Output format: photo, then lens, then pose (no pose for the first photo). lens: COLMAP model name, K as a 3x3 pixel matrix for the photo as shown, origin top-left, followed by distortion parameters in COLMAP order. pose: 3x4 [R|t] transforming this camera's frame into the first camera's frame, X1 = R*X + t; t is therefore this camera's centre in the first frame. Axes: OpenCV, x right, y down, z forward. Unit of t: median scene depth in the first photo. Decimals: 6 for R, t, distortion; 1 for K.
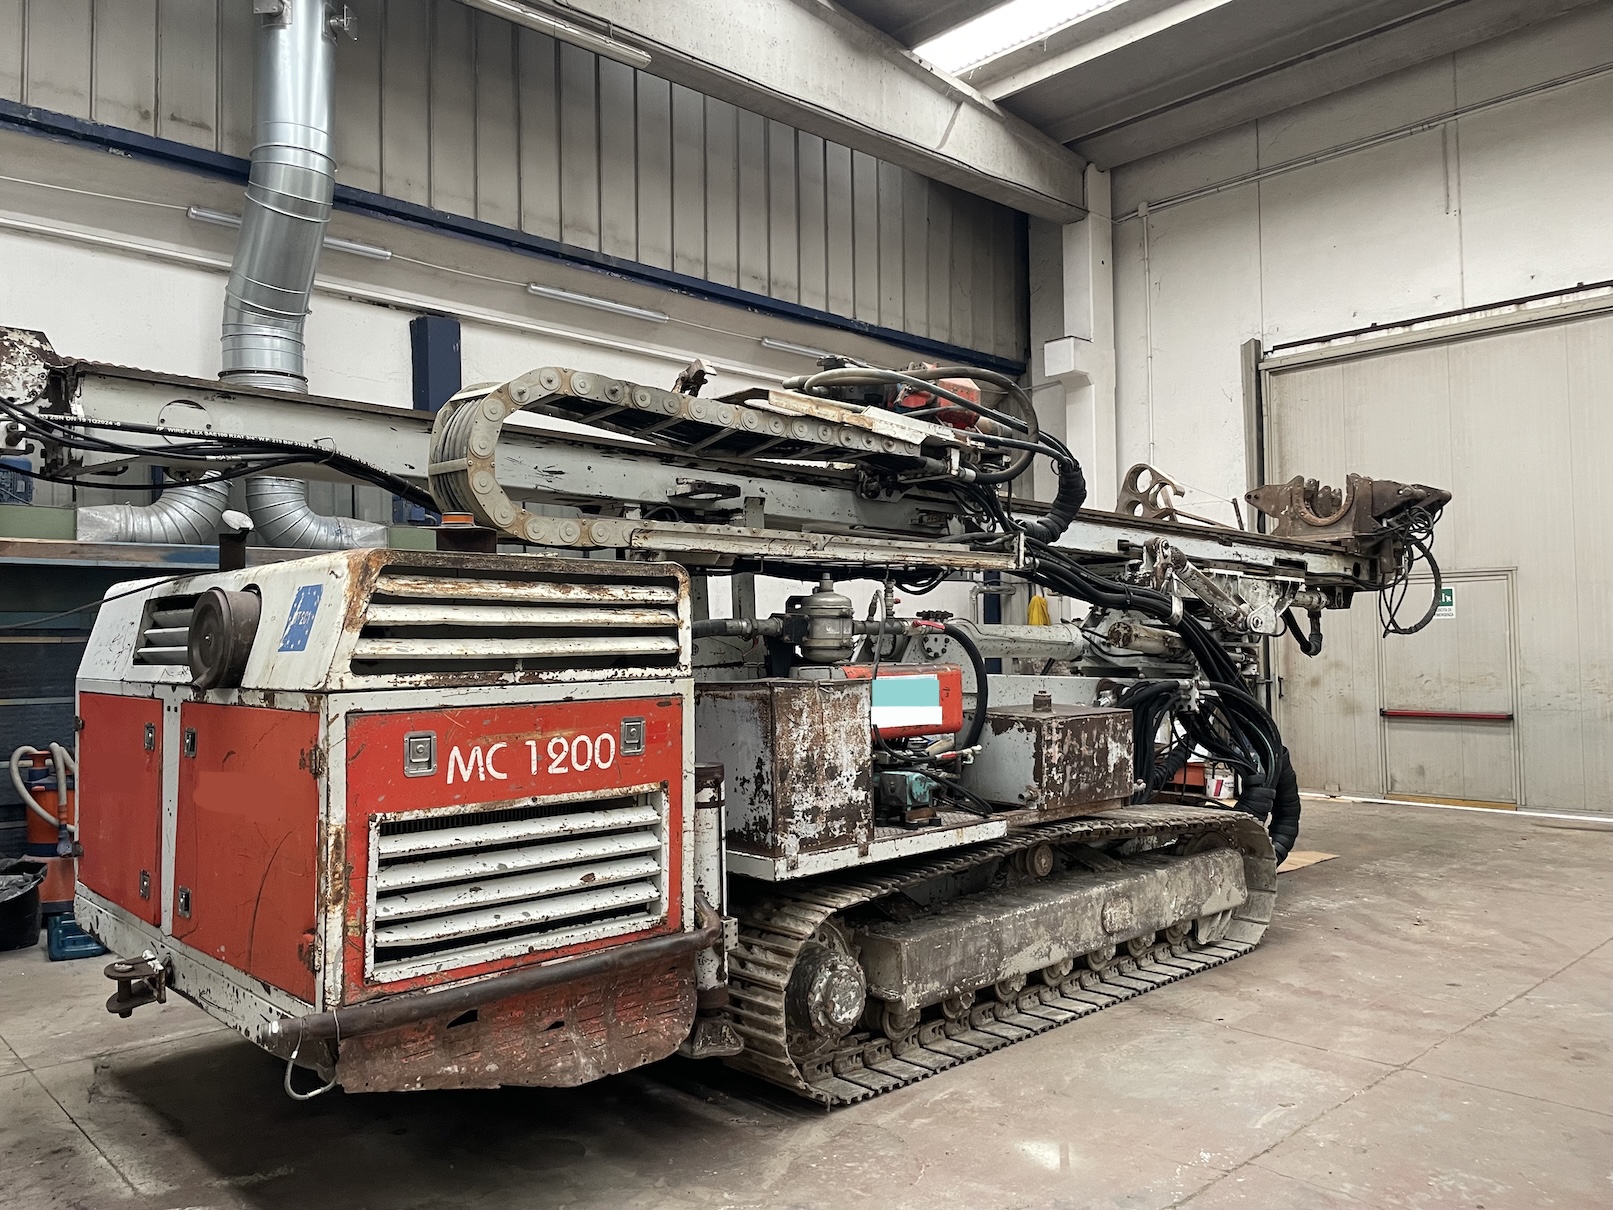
lens RADIAL K [[1234.4, 0, 775.9], [0, 1234.4, 602.0], [0, 0, 1]] dist [0.031468, -0.045955]
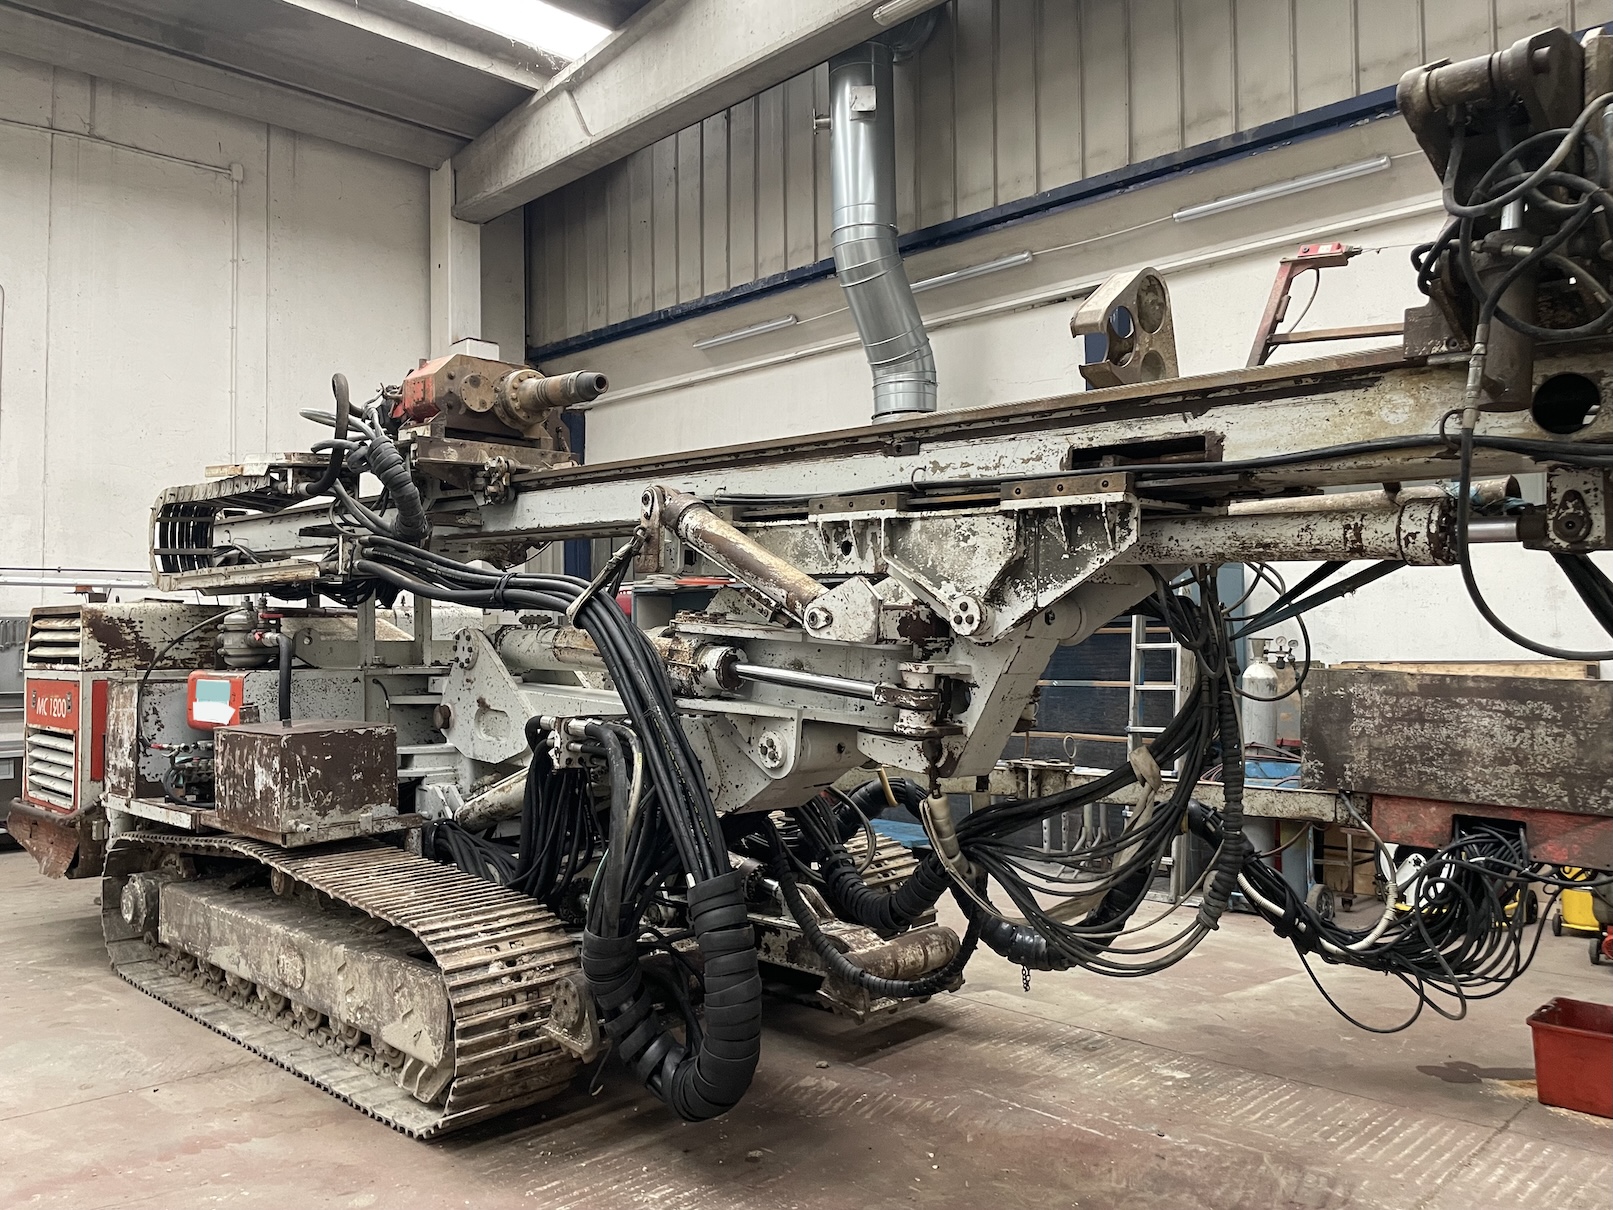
lens RADIAL K [[1234.4, 0, 802.6], [0, 1234.4, 601.3], [0, 0, 1]] dist [0.031468, -0.045955]
pose [[0.048134, -0.024537, -0.998539, 1.197728], [0.036933, 0.999058, -0.022770, 0.027976], [0.998158, -0.035783, 0.048994, 1.353118]]
